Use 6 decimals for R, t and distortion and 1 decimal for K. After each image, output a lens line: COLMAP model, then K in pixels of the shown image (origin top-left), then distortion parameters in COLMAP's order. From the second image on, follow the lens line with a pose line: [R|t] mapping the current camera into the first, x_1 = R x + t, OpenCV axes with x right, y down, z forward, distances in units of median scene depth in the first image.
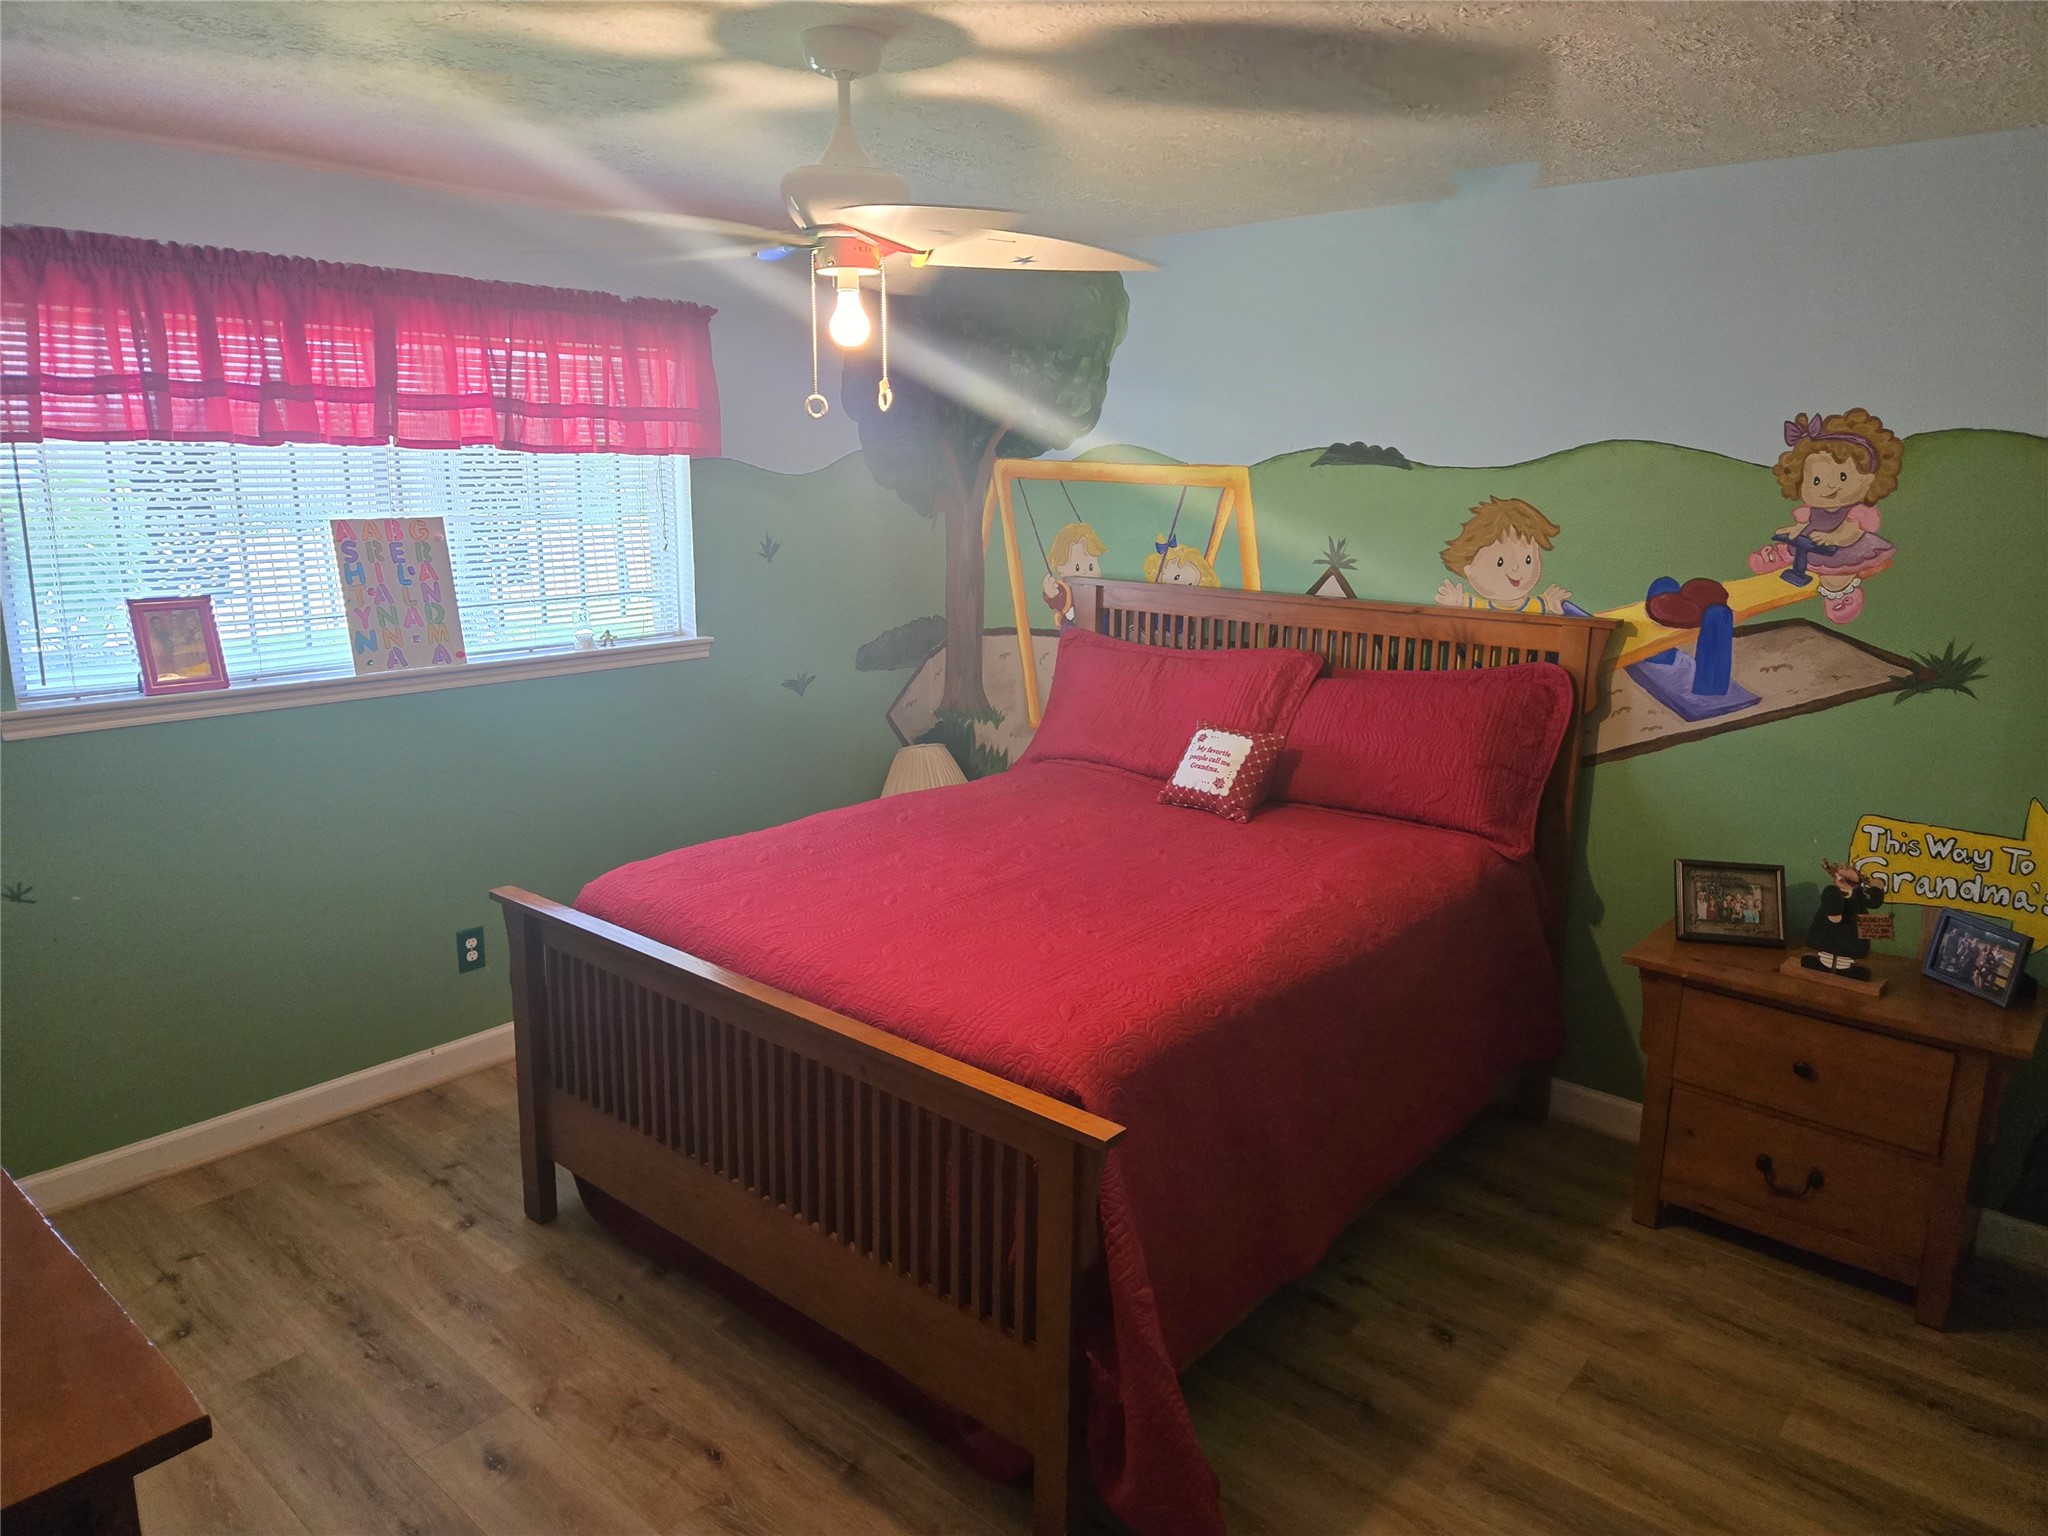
lens RADIAL K [[1378.4, 0, 1023.6], [0, 1378.4, 758.6], [0, 0, 1]] dist [0.055512, -0.020116]
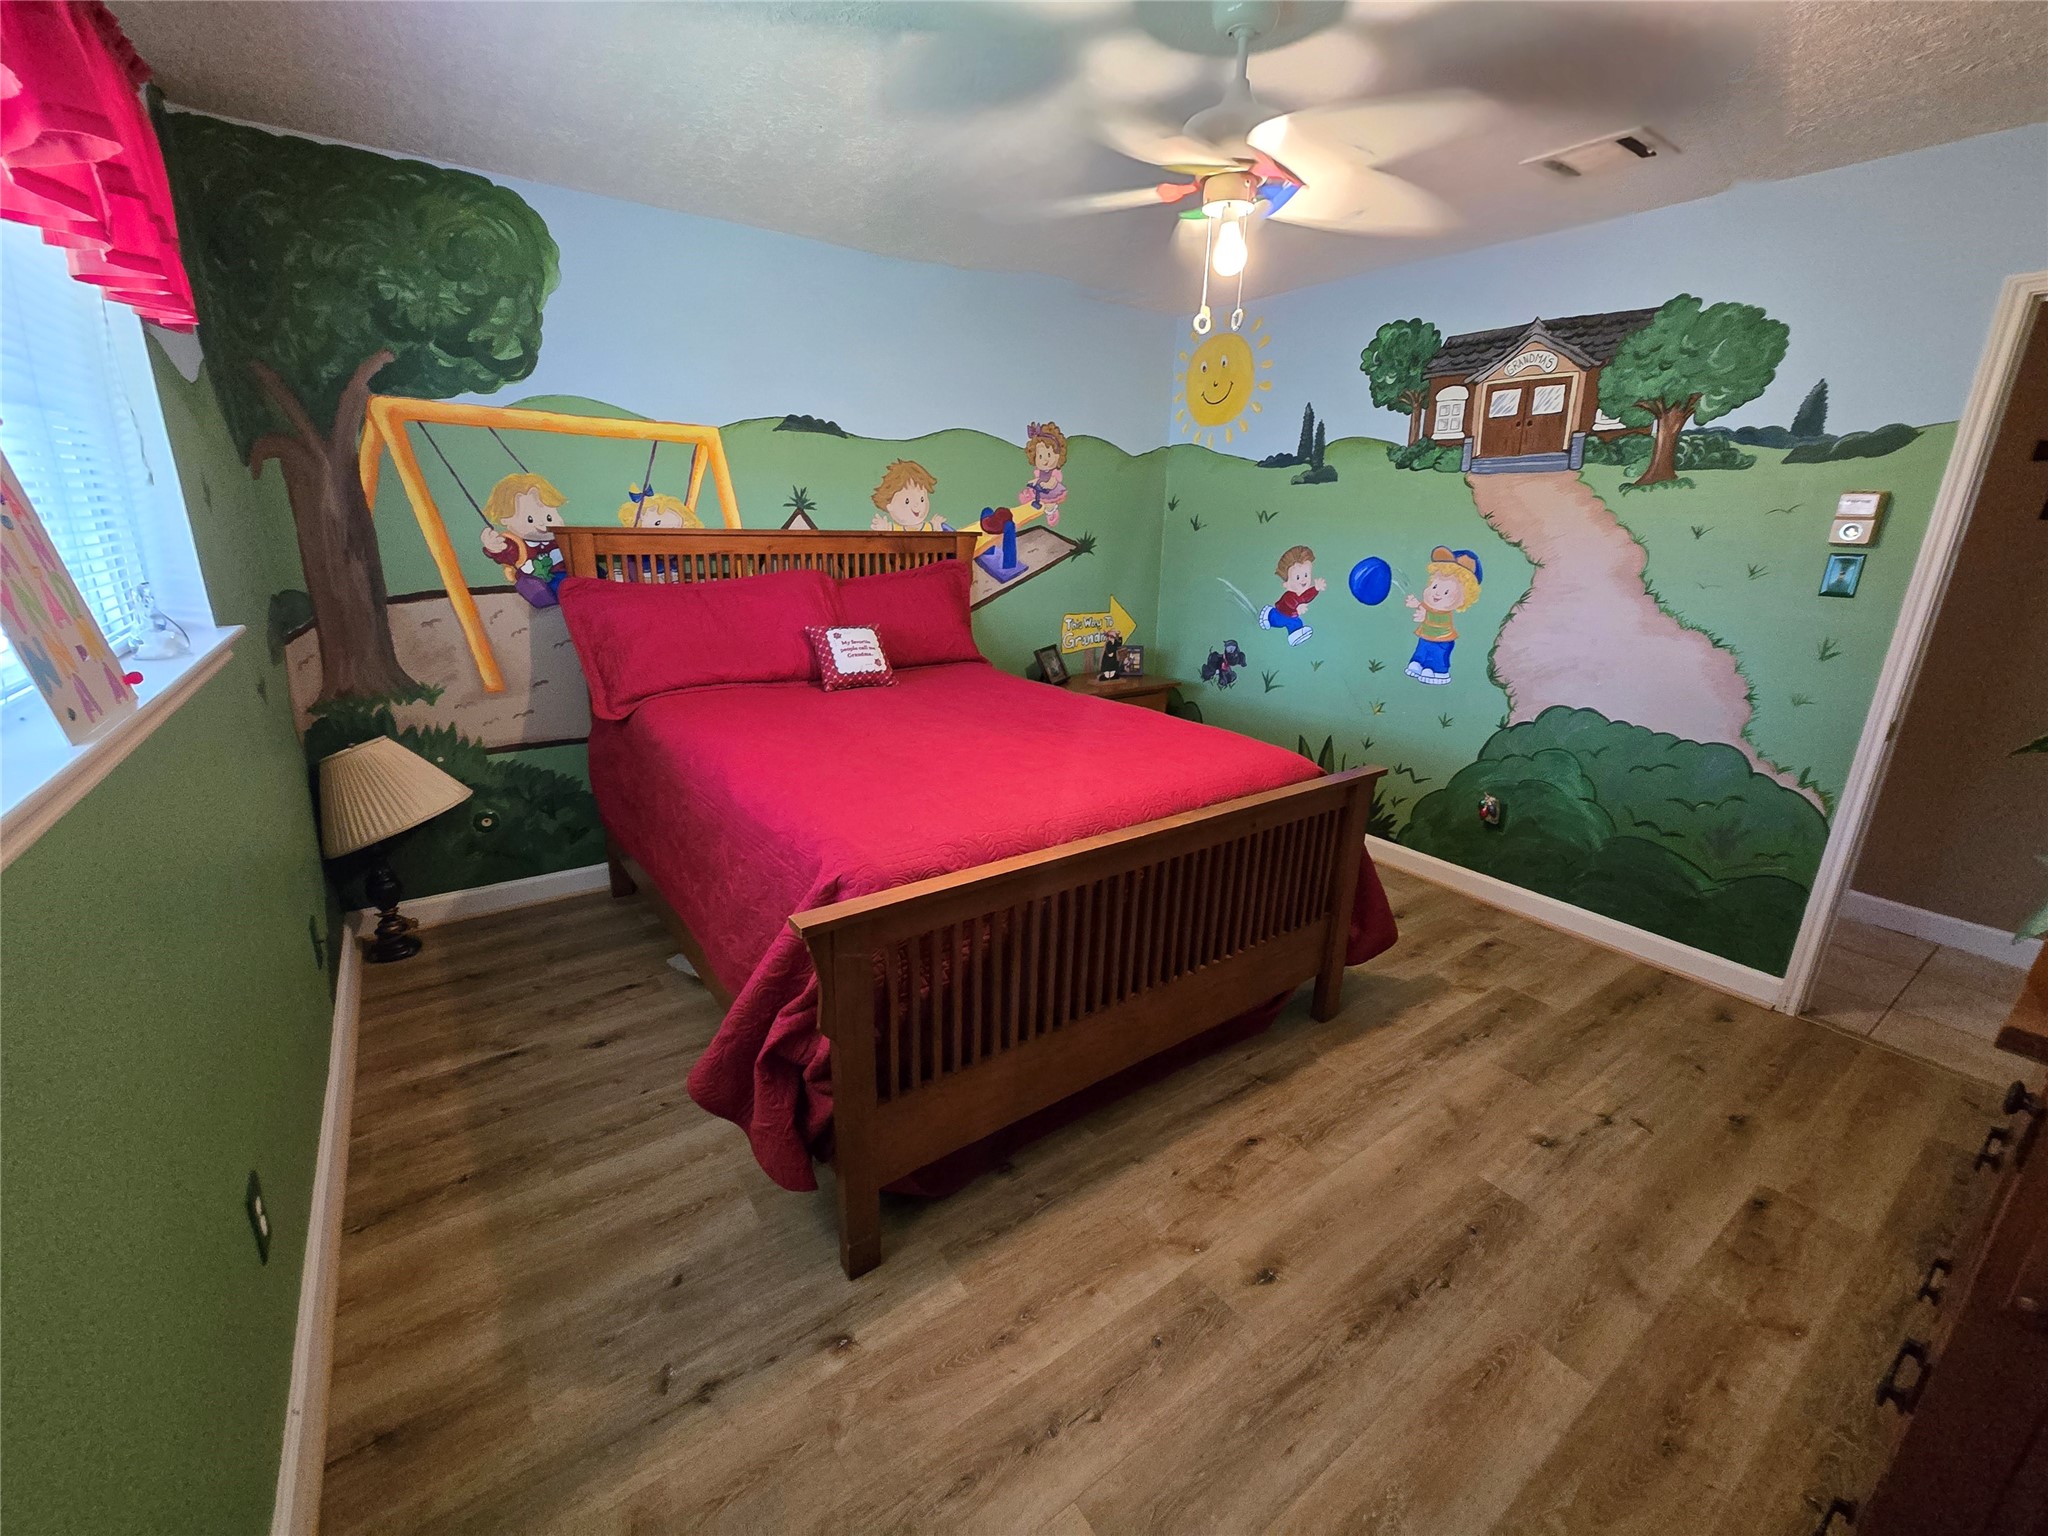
lens RADIAL K [[846.3, 0, 982.5], [0, 846.3, 776.8], [0, 0, 1]] dist [0.001379, 0.001362]
pose [[0.234739, -0.286866, 0.928766, -0.711998], [0.191409, 0.950397, 0.245170, -0.066219], [-0.953027, 0.120223, 0.278004, 0.739481]]
